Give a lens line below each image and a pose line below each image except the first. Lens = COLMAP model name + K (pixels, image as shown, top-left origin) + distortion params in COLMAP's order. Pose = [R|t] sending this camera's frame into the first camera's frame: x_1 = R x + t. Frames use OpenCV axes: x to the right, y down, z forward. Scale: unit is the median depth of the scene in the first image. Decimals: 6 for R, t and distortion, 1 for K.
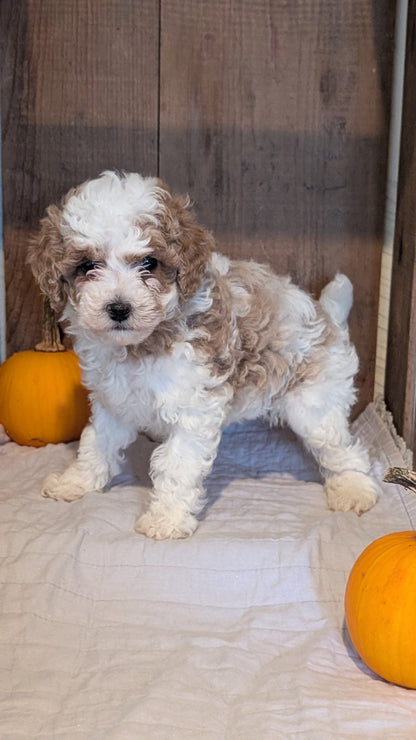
lens RADIAL K [[1142.7, 0, 231.5], [0, 1142.7, 394.4], [0, 0, 1]] dist [0.015490, 0.000000]
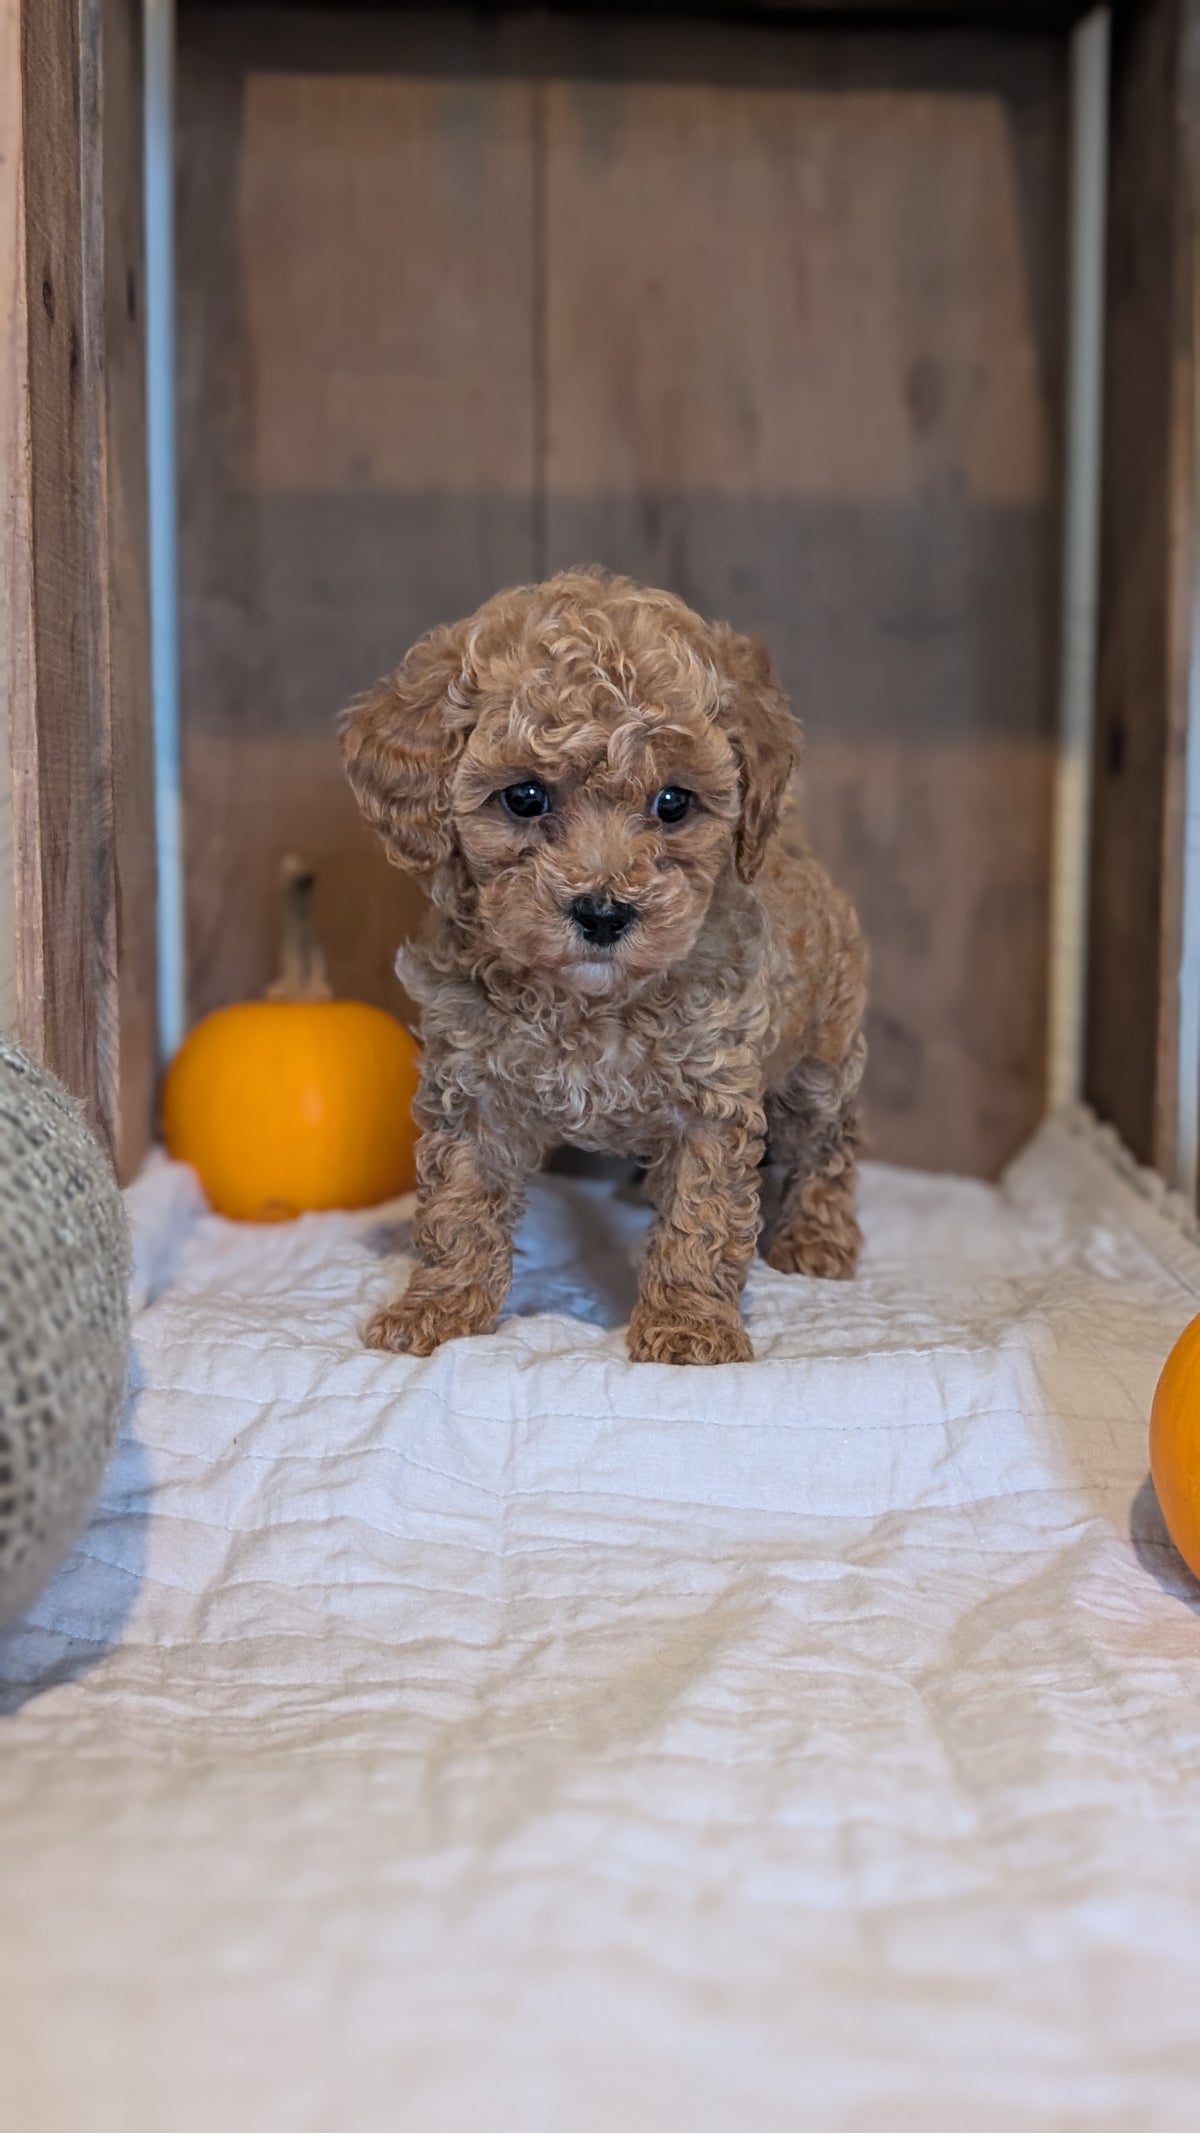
lens RADIAL K [[2502.8, 0, 599.5], [0, 2502.8, 1060.3], [0, 0, 1]] dist [-0.009637, 0.000000]
pose [[0.998767, -0.025766, 0.042427, -0.088083], [0.031110, 0.990954, -0.130547, 0.106944], [-0.038680, 0.131706, 0.990534, 0.085511]]
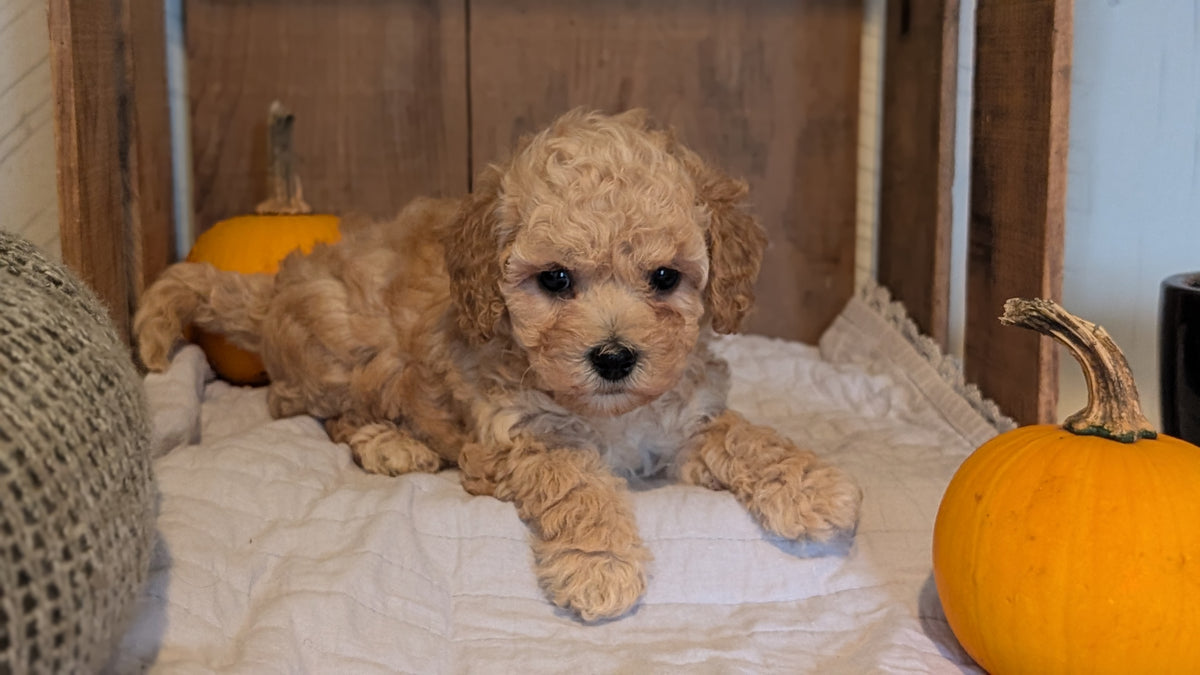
lens RADIAL K [[1853.0, 0, 669.6], [0, 1853.0, 385.5], [0, 0, 1]] dist [0.015490, 0.000000]
pose [[0.991705, -0.044095, 0.120731, -0.086841], [0.049457, 0.997902, -0.041785, 0.089777], [-0.118635, 0.047410, 0.991805, 0.103460]]
